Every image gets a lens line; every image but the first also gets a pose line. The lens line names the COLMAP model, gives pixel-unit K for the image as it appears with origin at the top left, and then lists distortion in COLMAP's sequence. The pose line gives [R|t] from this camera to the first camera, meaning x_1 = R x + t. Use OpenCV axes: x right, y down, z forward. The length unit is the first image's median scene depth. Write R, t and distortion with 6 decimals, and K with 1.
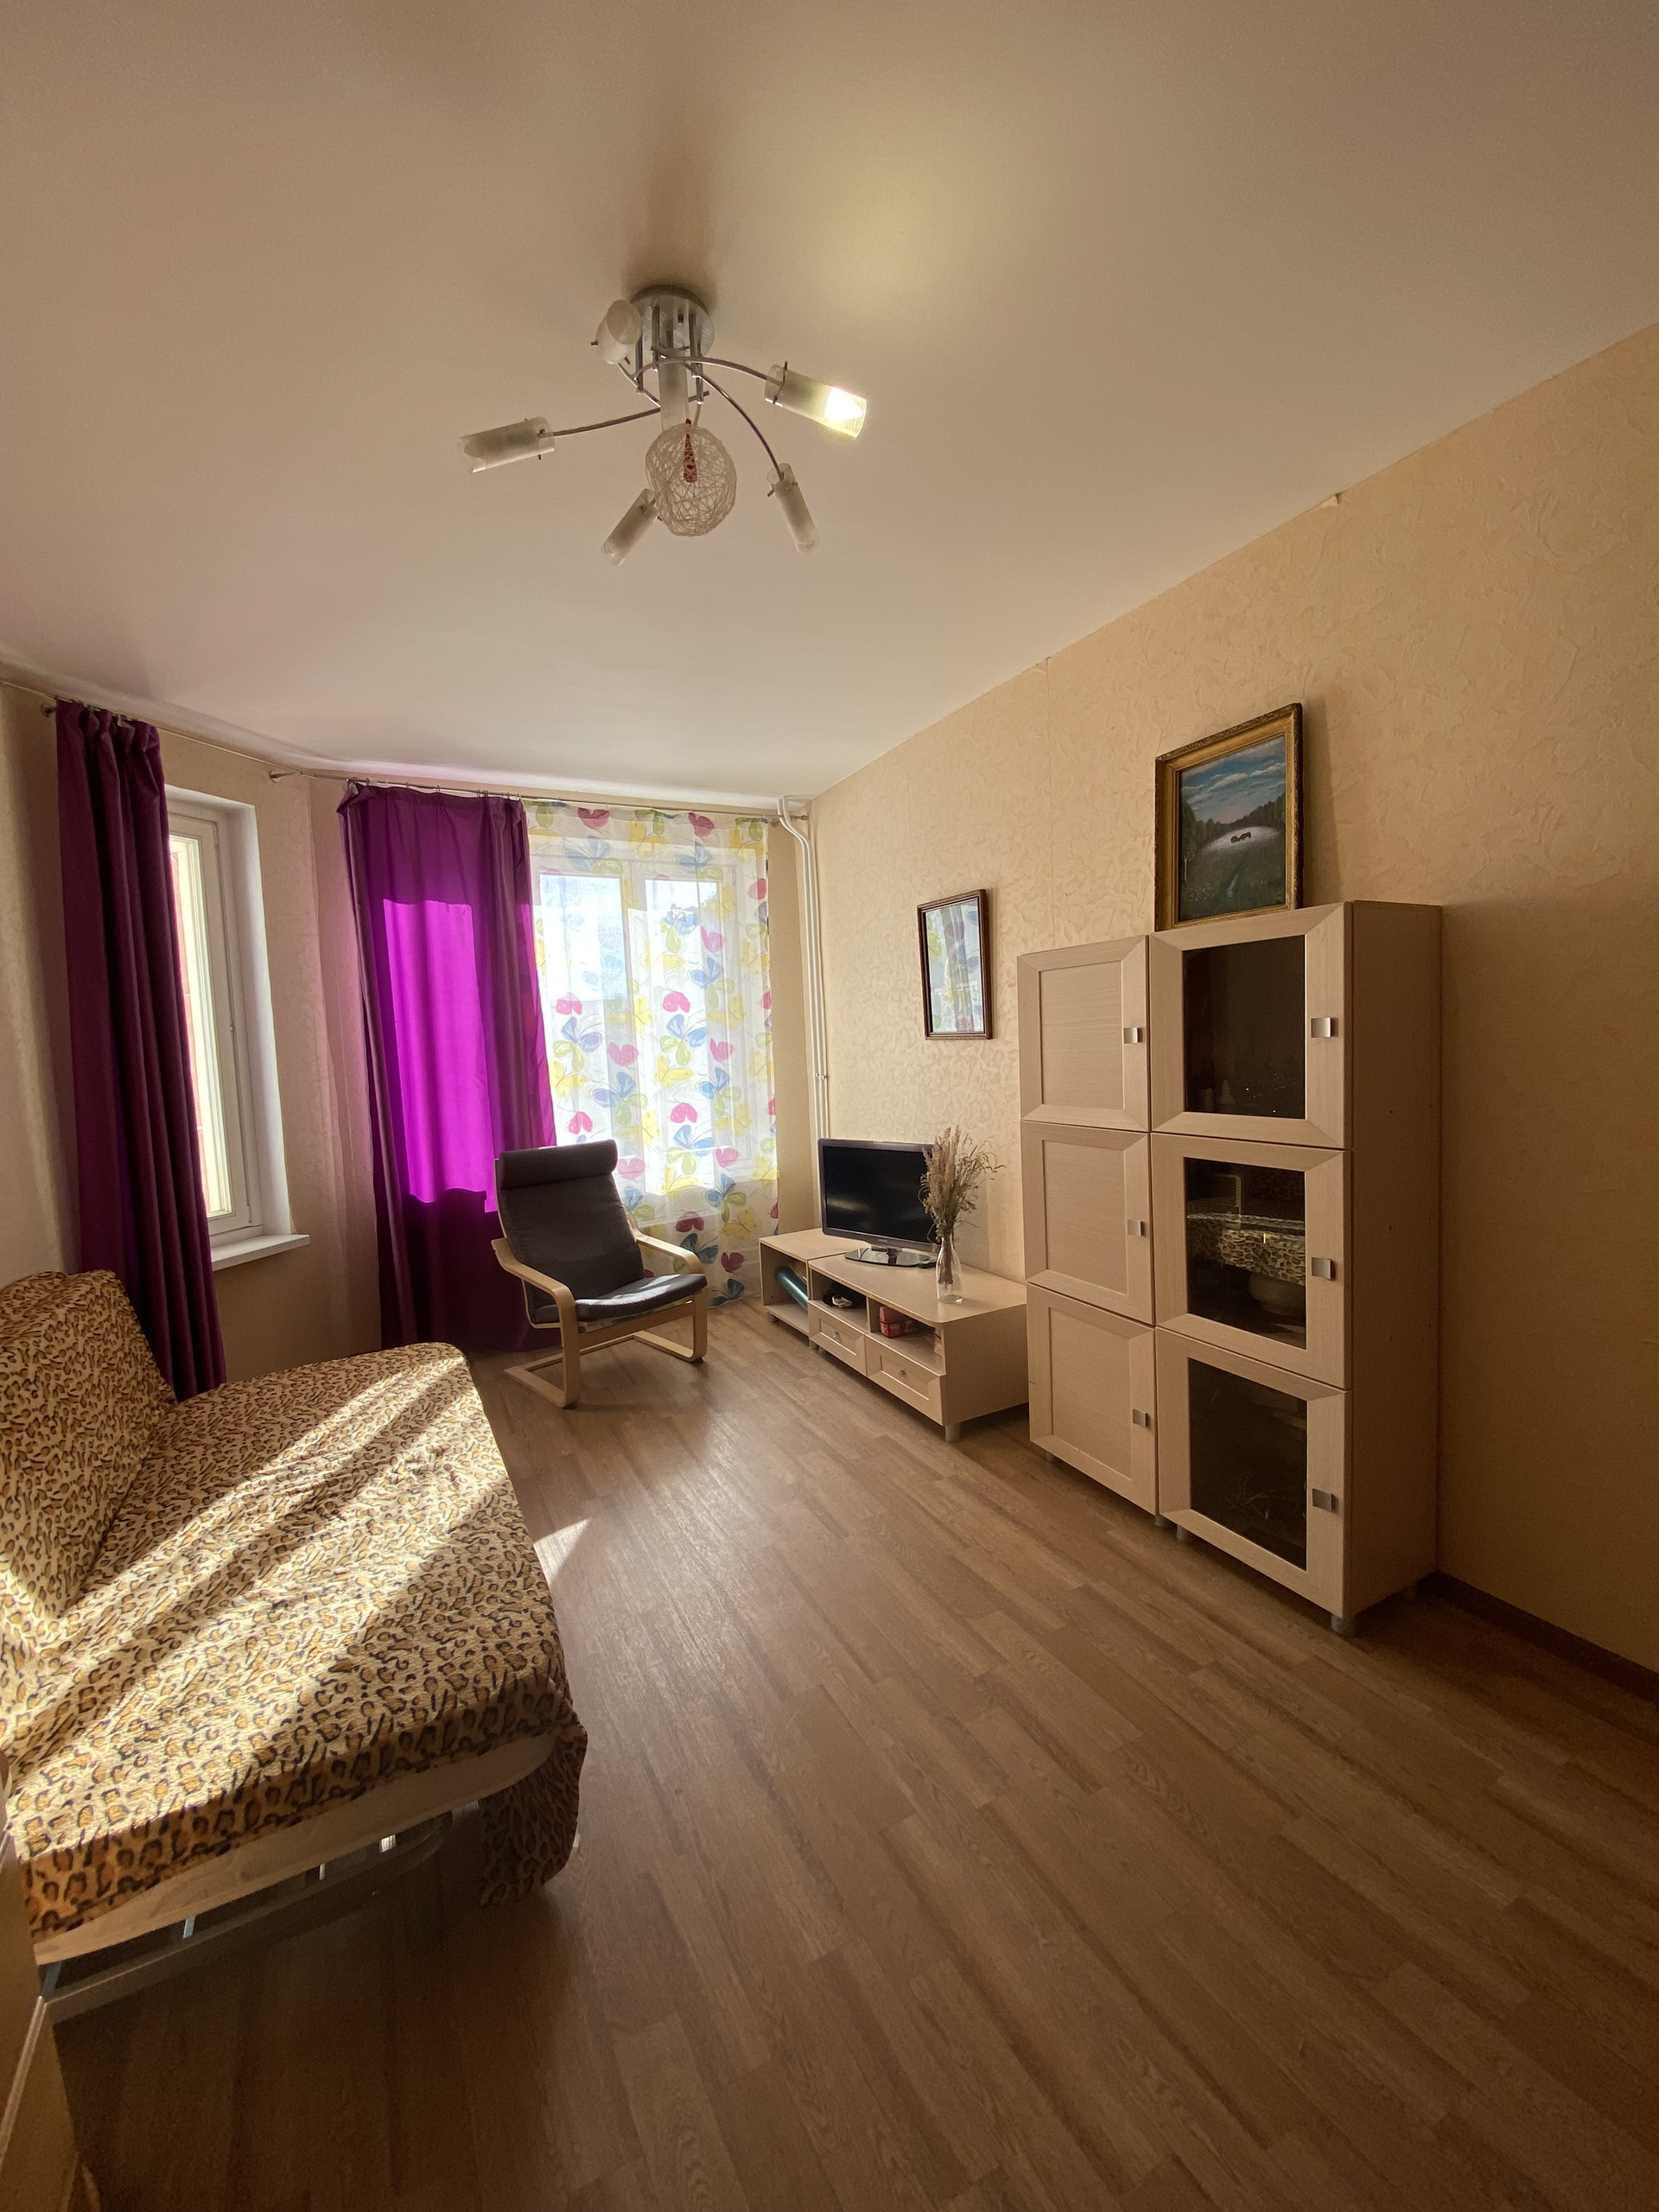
lens RADIAL K [[896.3, 0, 831.6], [0, 896.3, 1099.6], [0, 0, 1]] dist [0.052176, -0.043258]
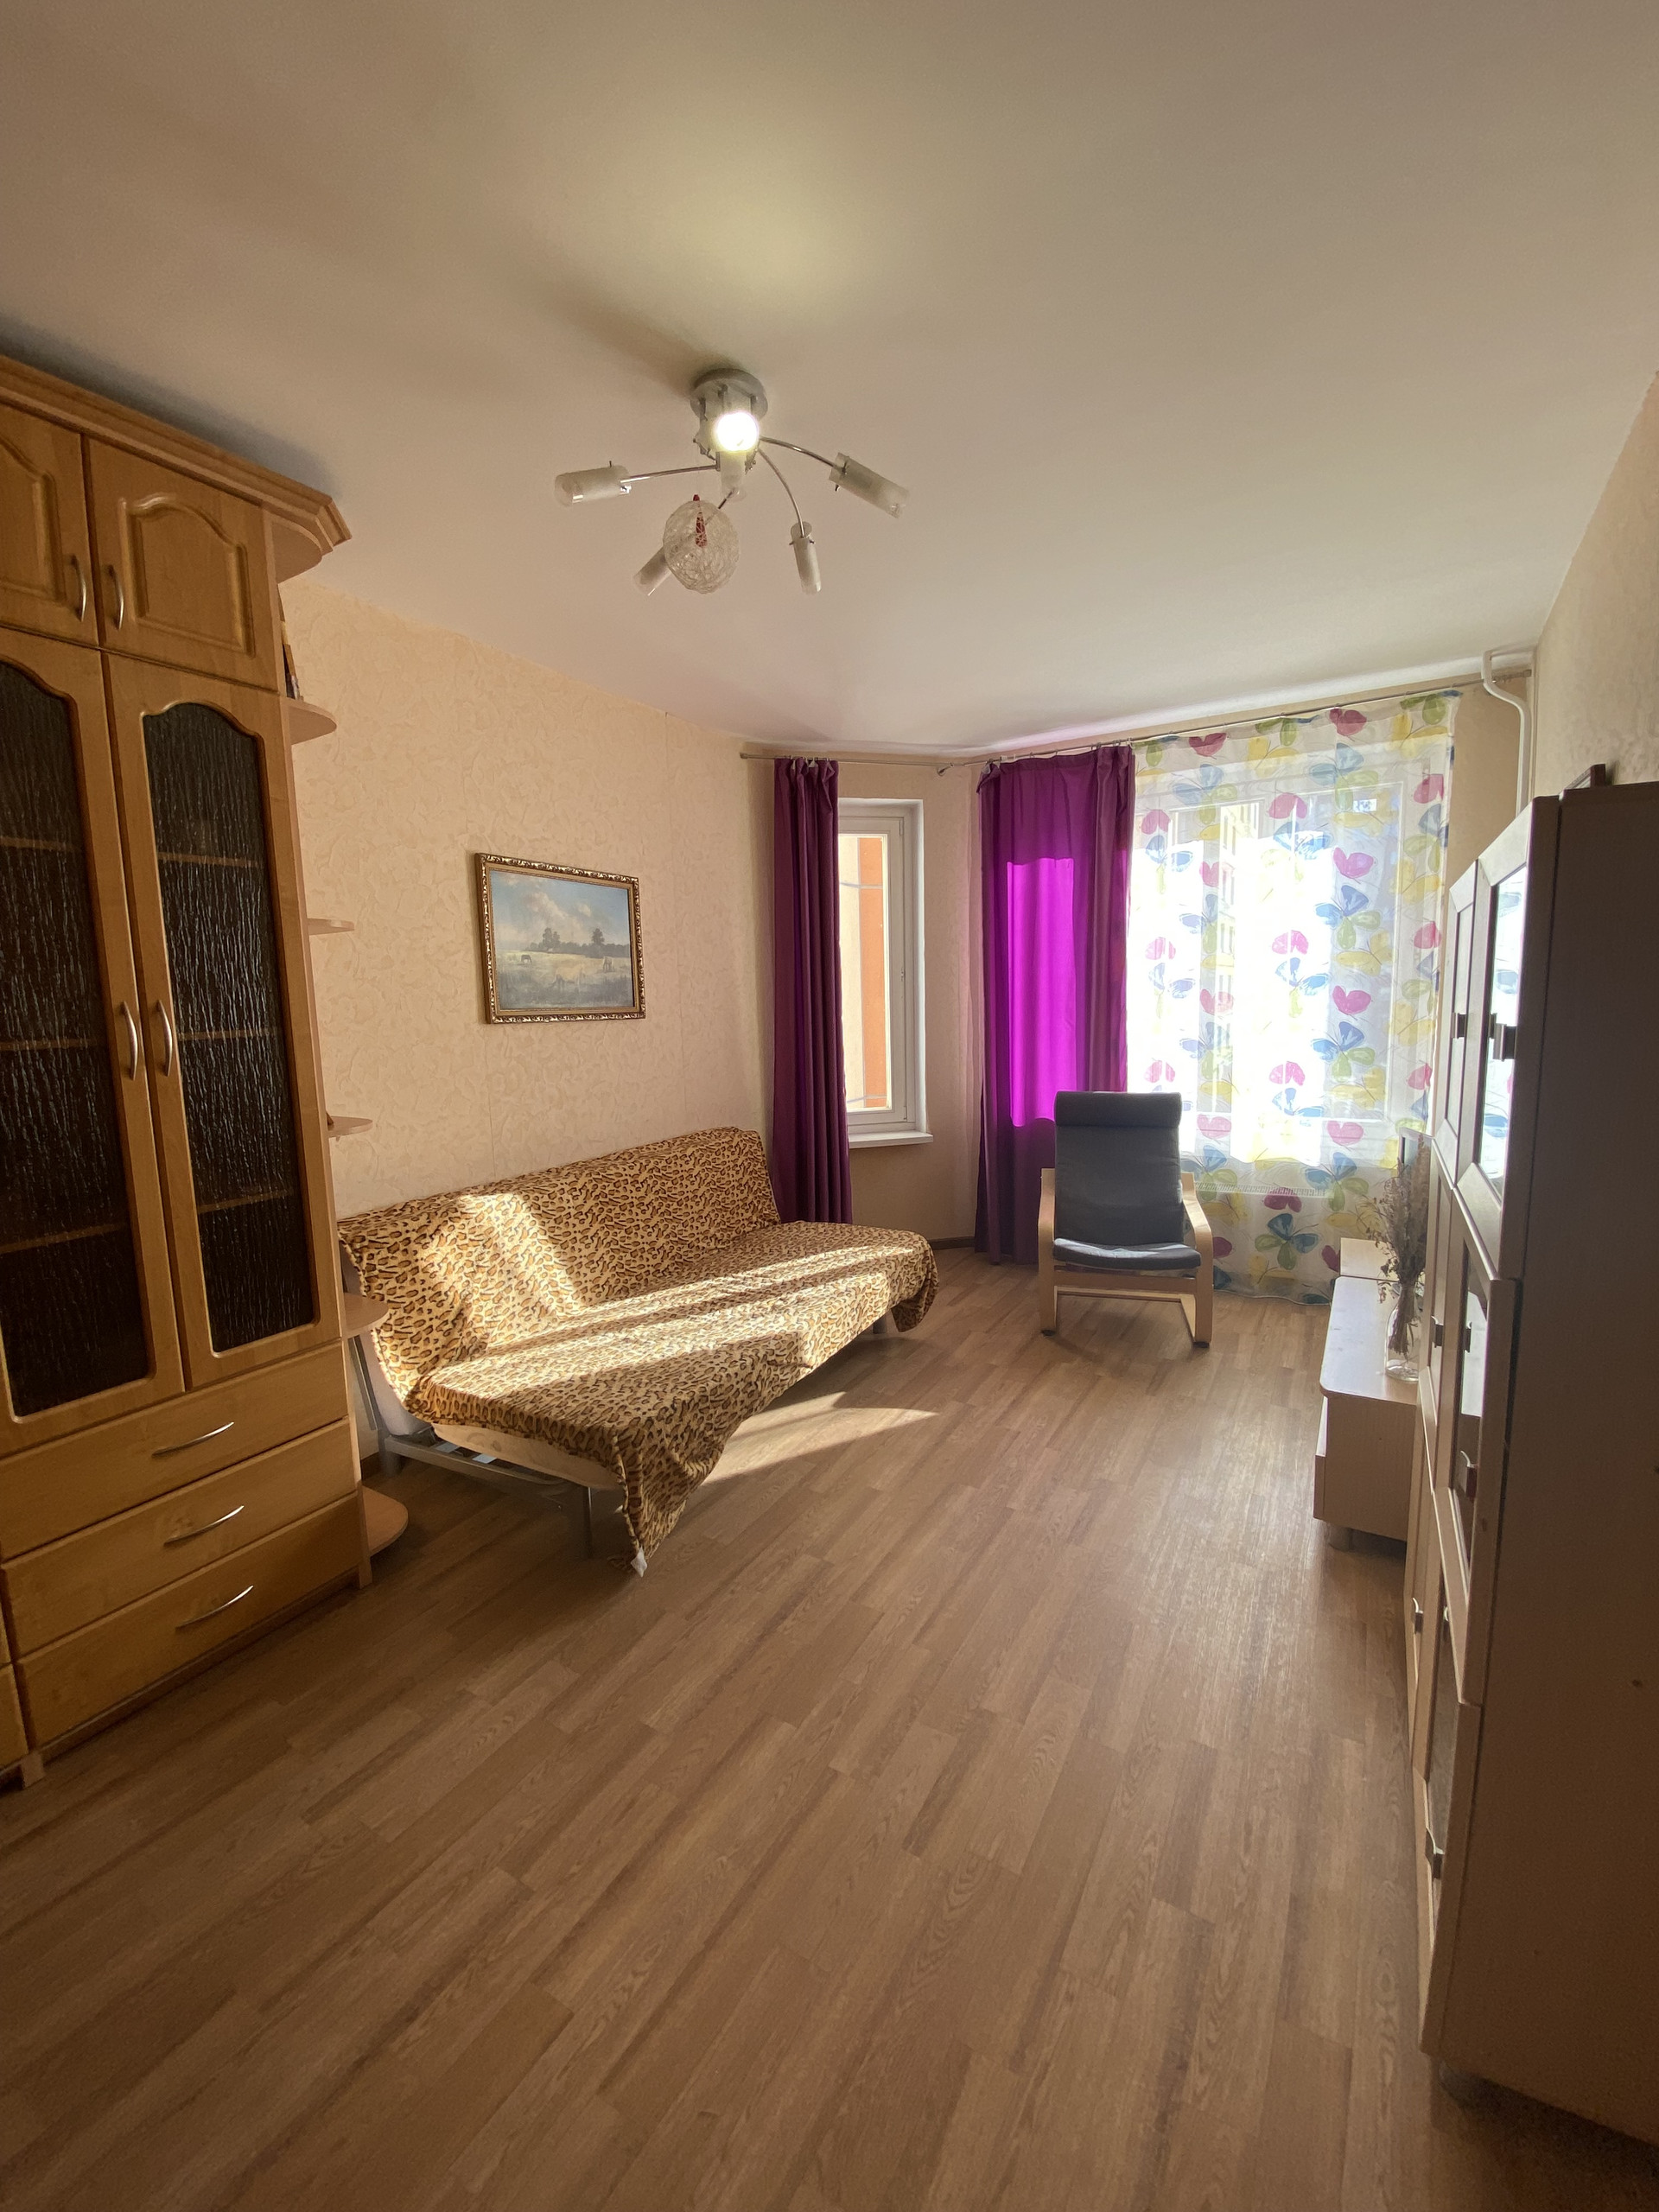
lens RADIAL K [[892.0, 0, 827.8], [0, 892.0, 1101.5], [0, 0, 1]] dist [0.036905, -0.031665]
pose [[0.525702, 0.135842, -0.839753, 0.489413], [-0.060632, 0.990640, 0.122293, -0.053776], [0.848506, -0.013374, 0.529017, 0.245063]]
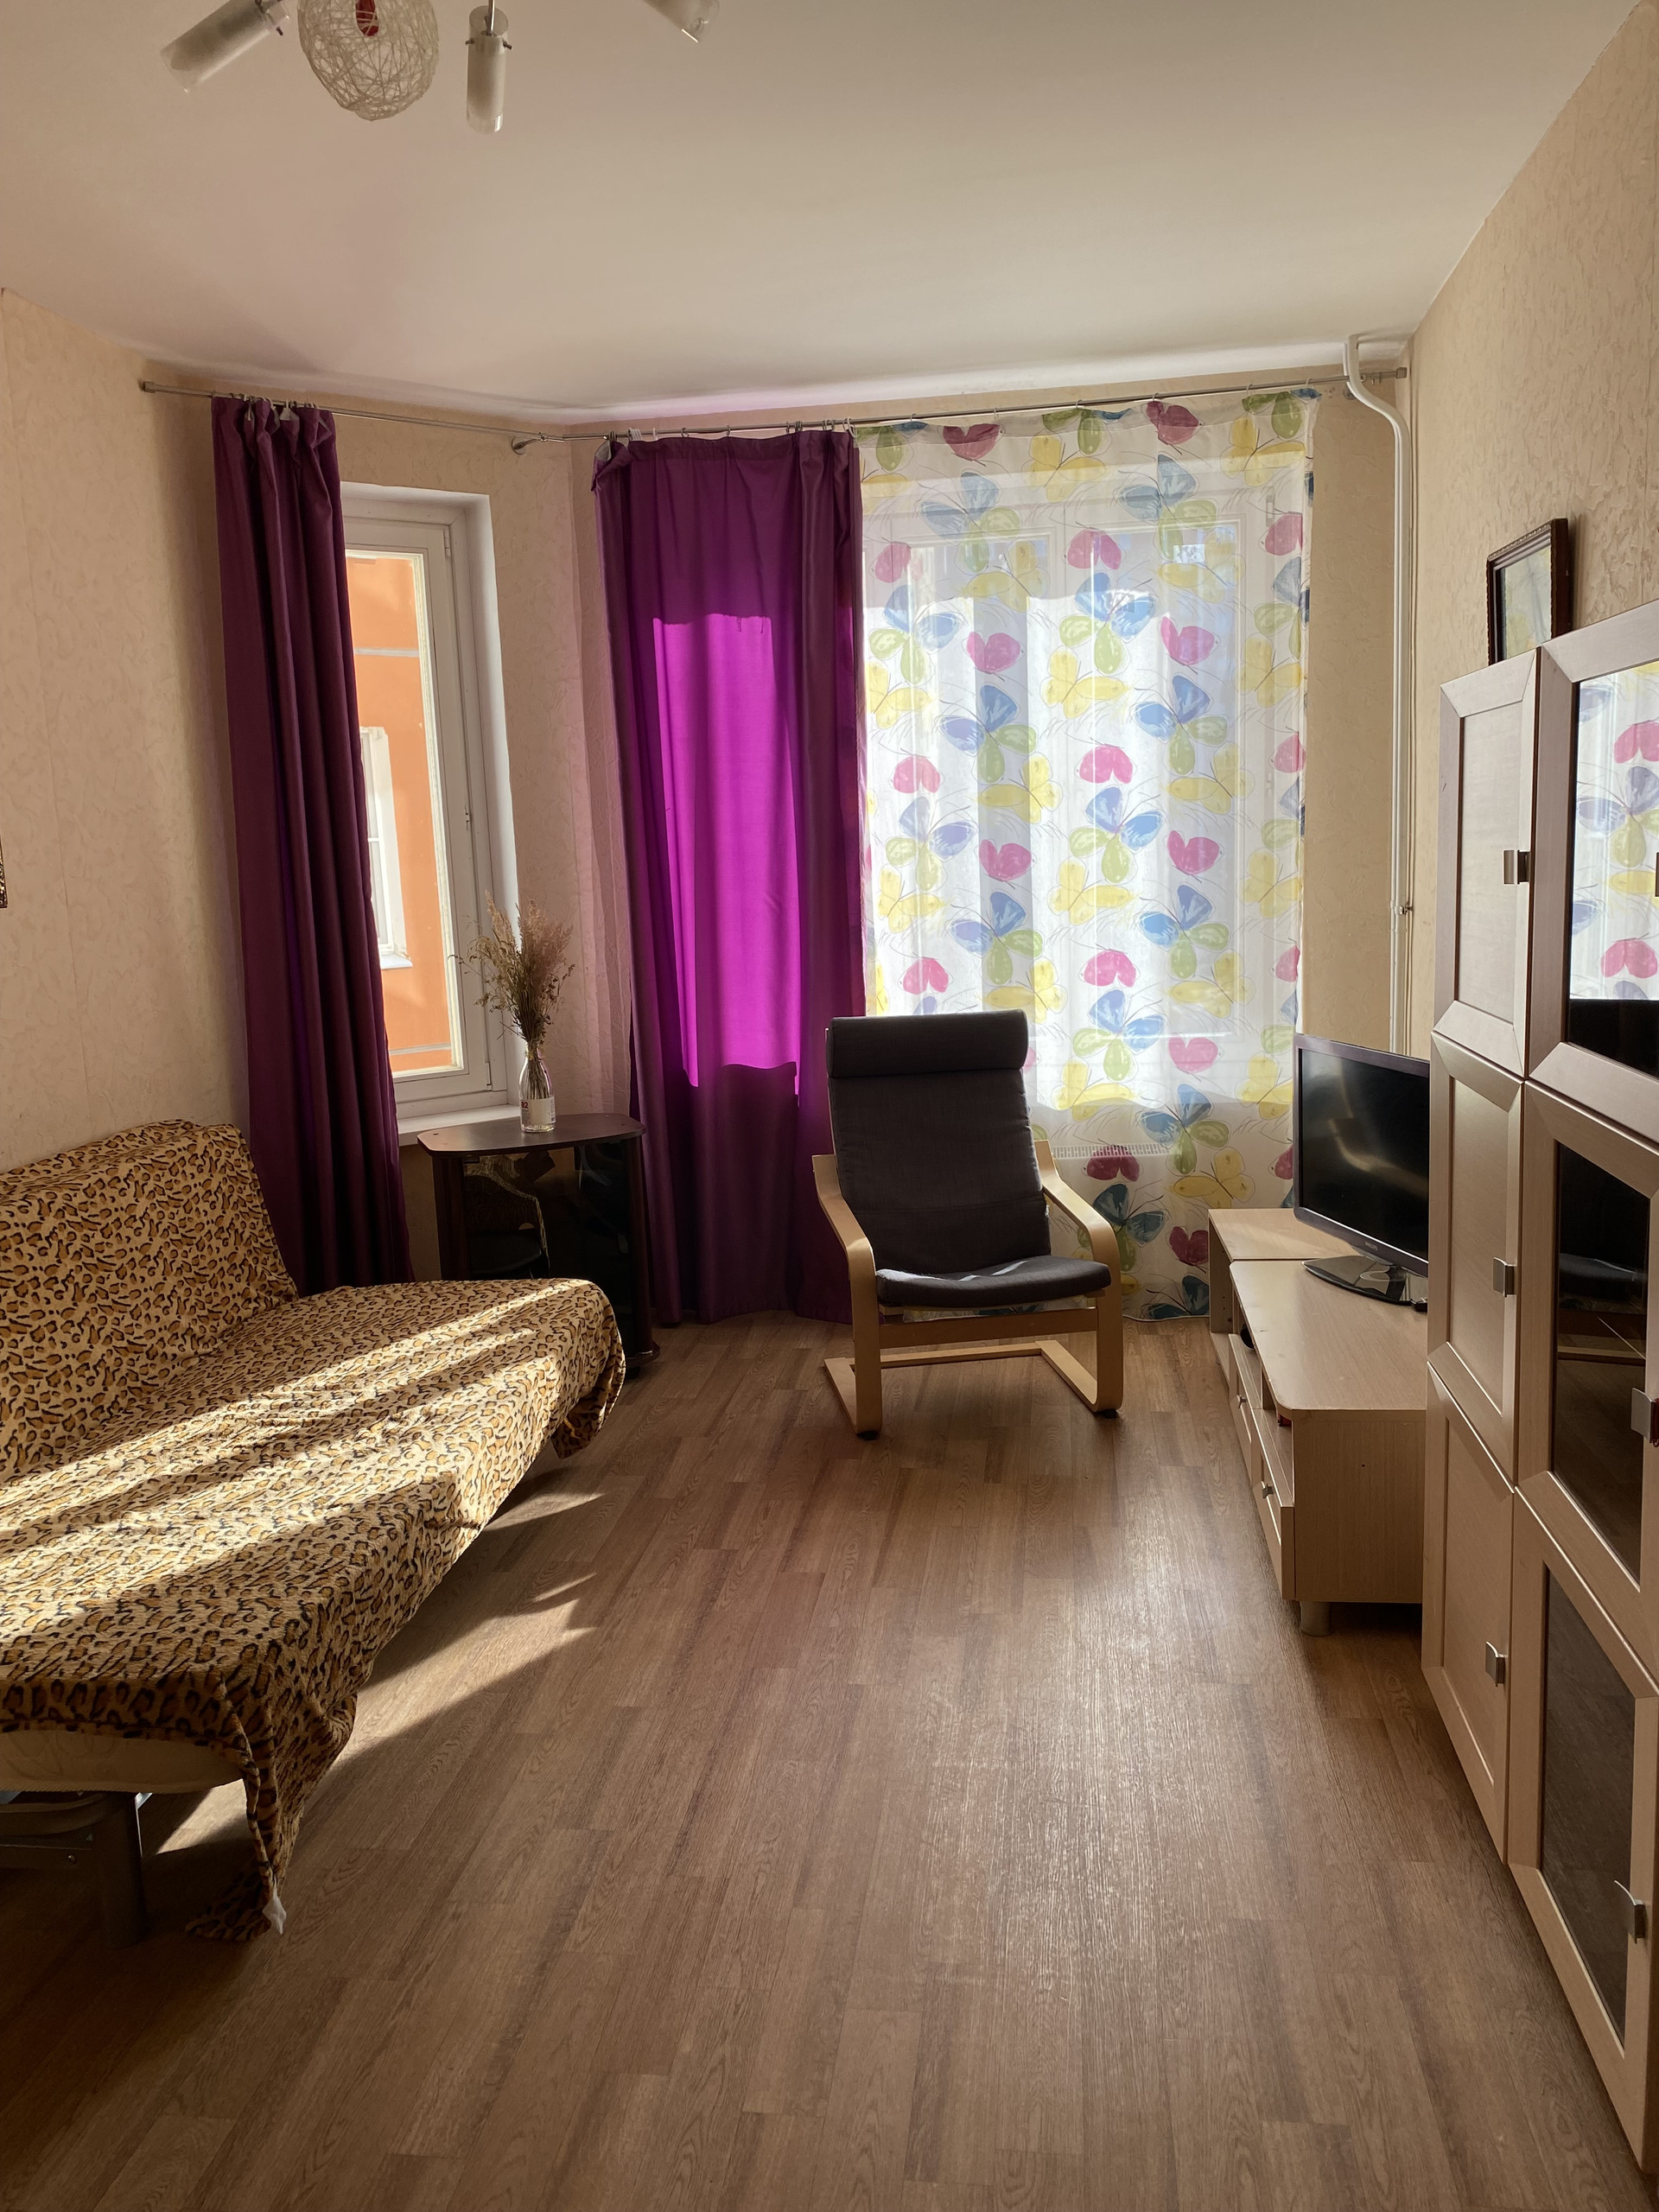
lens RADIAL K [[1696.9, 0, 817.7], [0, 1696.9, 1093.0], [0, 0, 1]] dist [0.022538, 0.007486]
pose [[0.813419, 0.099219, -0.573153, 0.432496], [-0.038736, 0.992397, 0.116821, -0.034920], [0.580387, -0.072822, 0.811078, 0.058938]]
